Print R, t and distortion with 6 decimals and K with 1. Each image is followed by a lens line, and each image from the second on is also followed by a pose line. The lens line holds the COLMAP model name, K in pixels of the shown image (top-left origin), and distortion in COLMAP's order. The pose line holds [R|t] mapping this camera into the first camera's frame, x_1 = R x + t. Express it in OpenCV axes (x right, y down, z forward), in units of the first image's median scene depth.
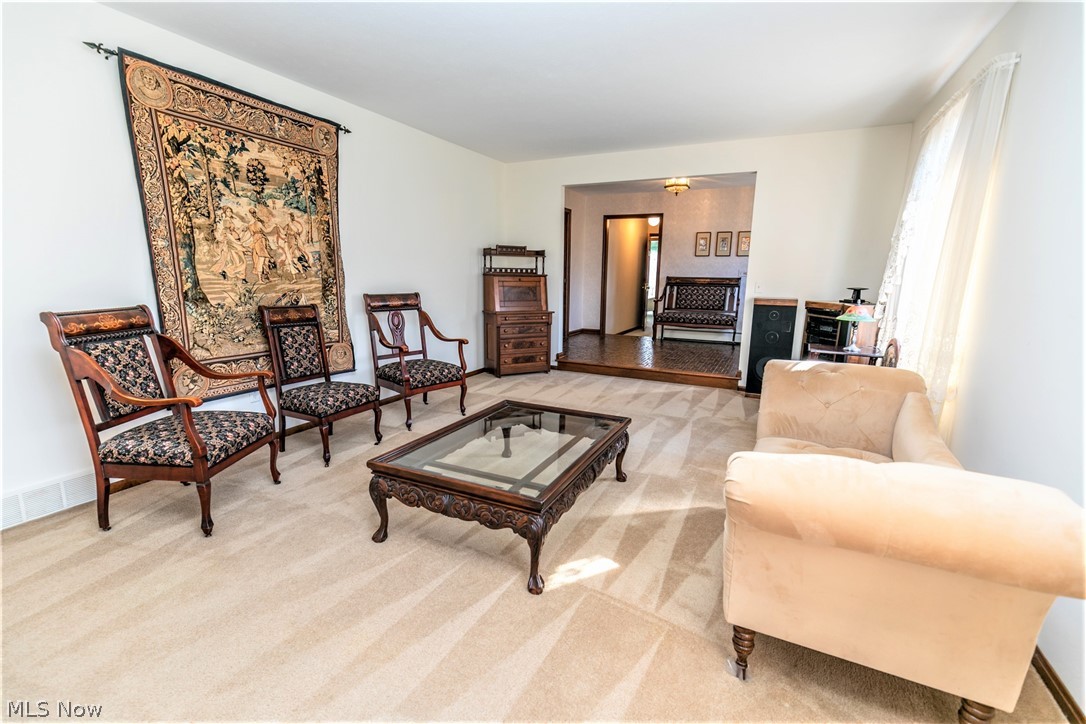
lens RADIAL K [[486.6, 0, 544.6], [0, 486.6, 367.0], [0, 0, 1]] dist [0.004207, -0.000536]
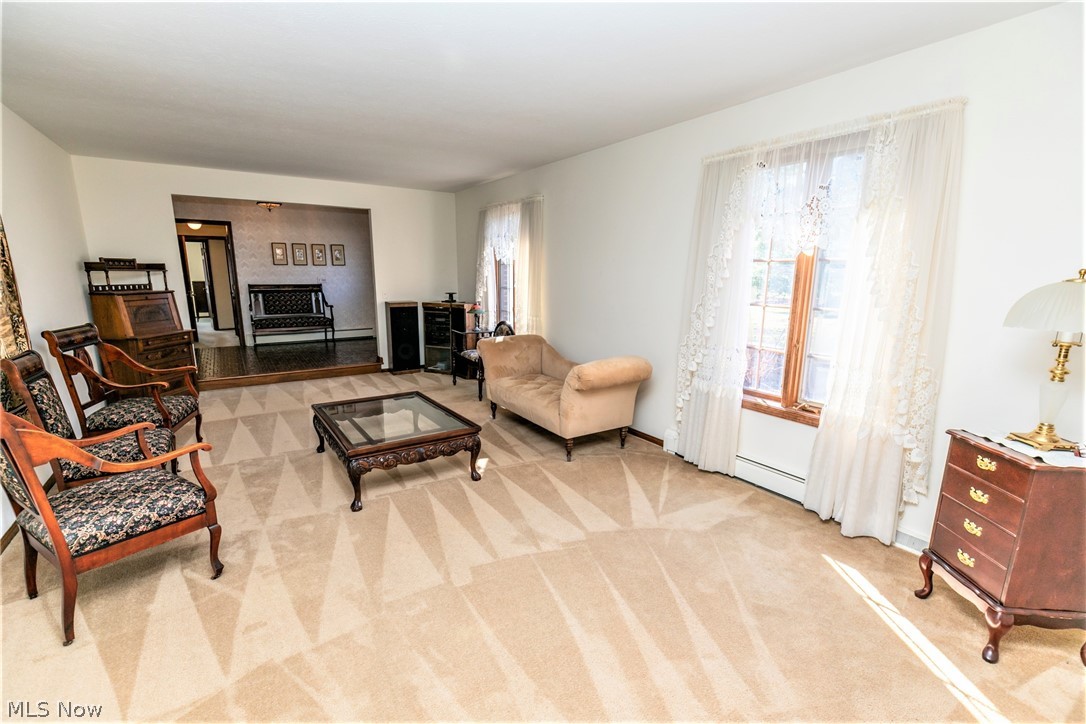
lens RADIAL K [[486.6, 0, 543.2], [0, 486.6, 366.1], [0, 0, 1]] dist [0.004207, -0.000536]
pose [[0.500169, -0.176126, 0.847827, -0.462615], [0.165312, 0.980510, 0.106165, -0.033108], [-0.850002, 0.087056, 0.519536, -0.060338]]
